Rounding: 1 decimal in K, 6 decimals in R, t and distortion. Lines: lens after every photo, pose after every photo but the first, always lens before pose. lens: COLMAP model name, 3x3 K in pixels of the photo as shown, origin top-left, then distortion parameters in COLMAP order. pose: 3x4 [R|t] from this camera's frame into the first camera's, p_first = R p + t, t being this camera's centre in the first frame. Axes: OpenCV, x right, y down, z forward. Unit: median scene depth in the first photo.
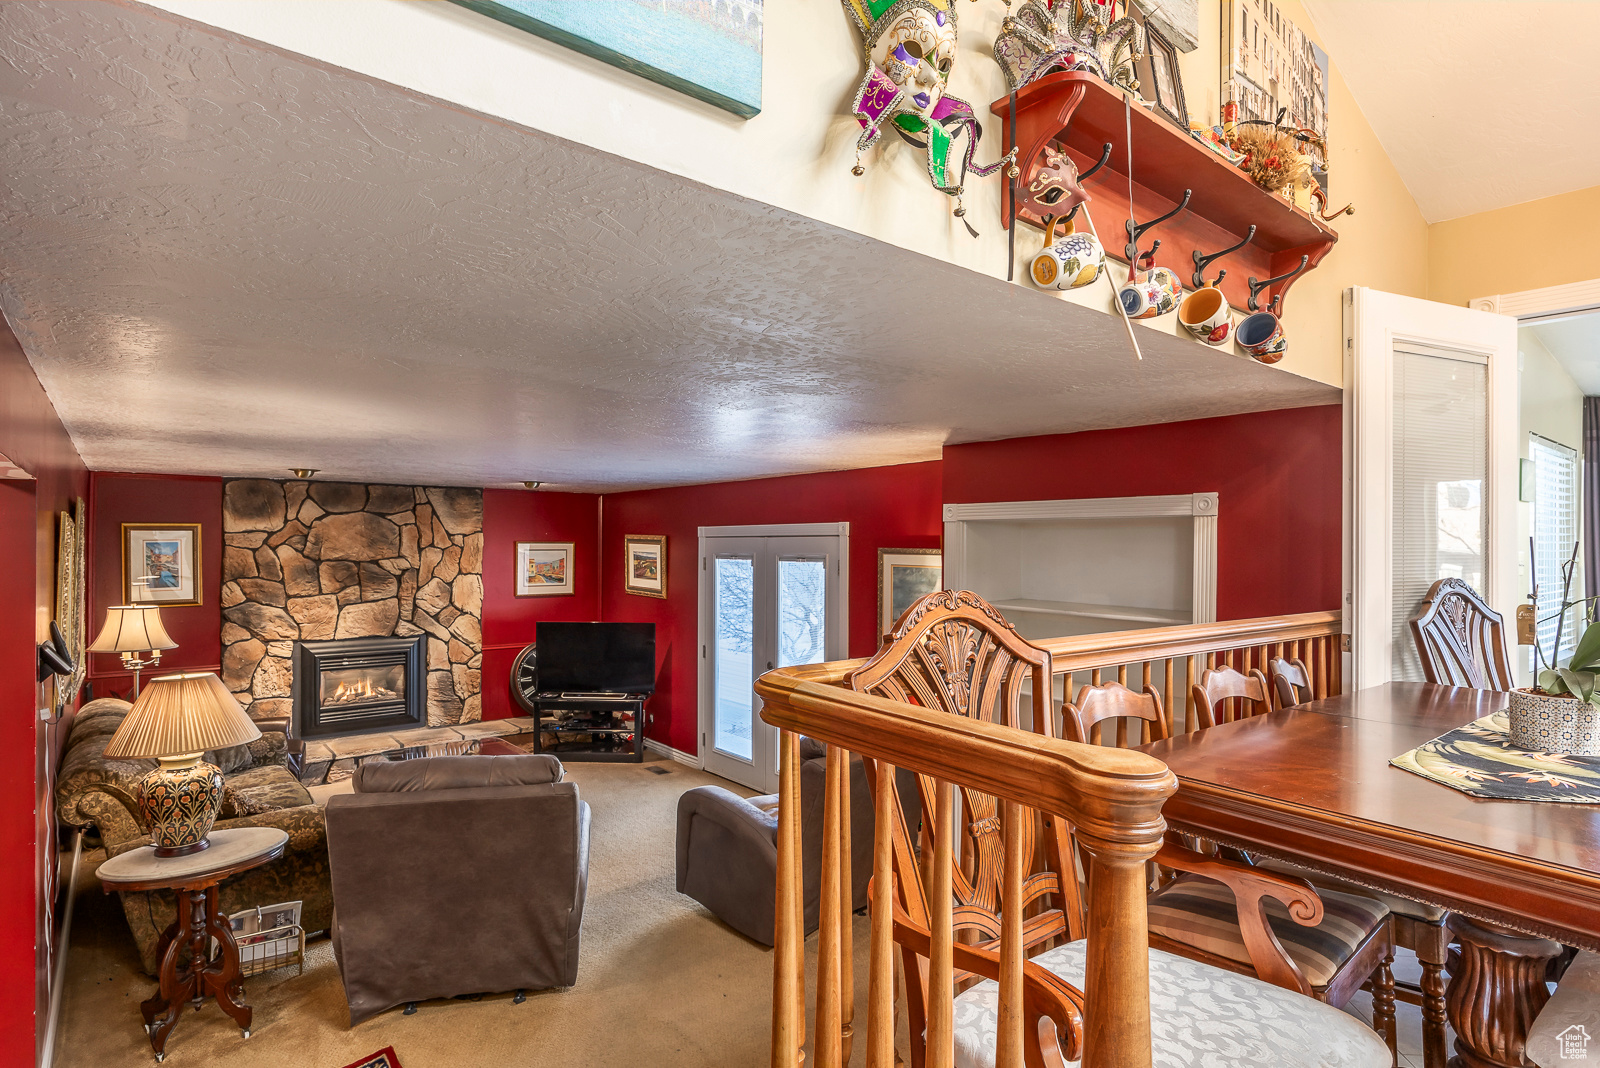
lens RADIAL K [[820.4, 0, 800.0], [0, 820.4, 534.0], [0, 0, 1]] dist [-0.009696, 0.000104]
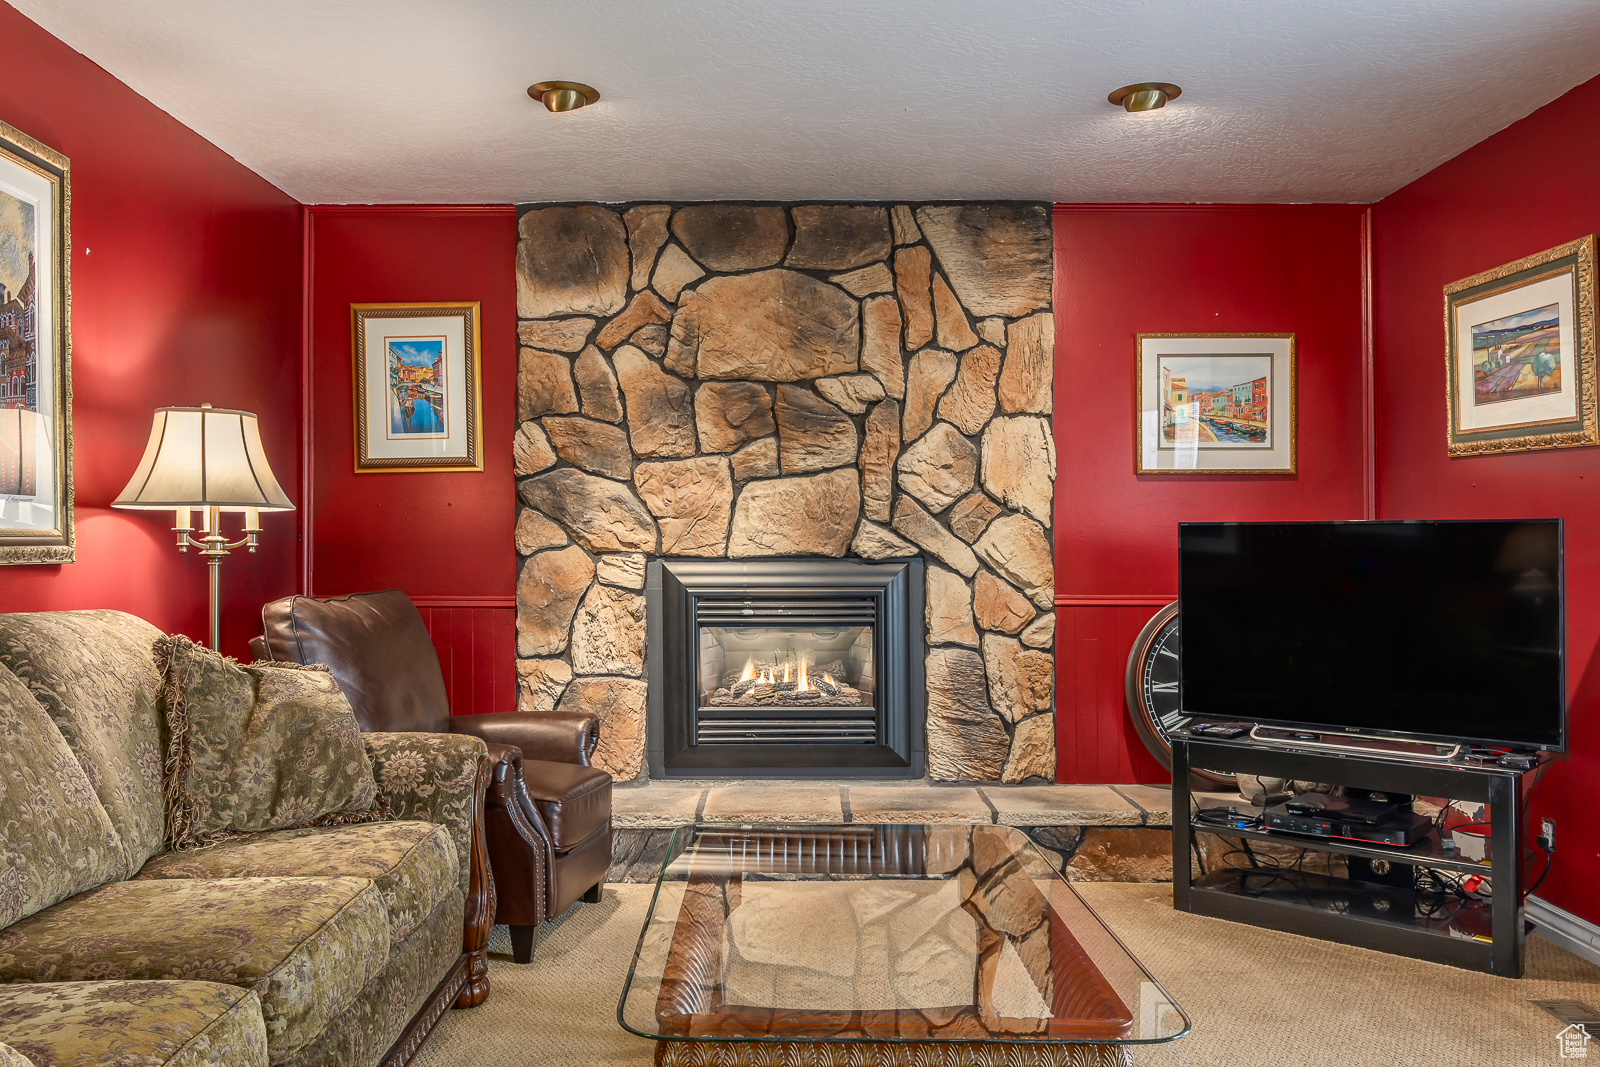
lens RADIAL K [[1224.2, 0, 800.0], [0, 1224.2, 533.5], [0, 0, 1]] dist [-0.010779, -0.004093]
pose [[0.776095, -0.012160, -0.630499, -0.115506], [0.016049, 0.999871, 0.000471, 0.112370], [0.630412, -0.010484, 0.776190, 0.491613]]
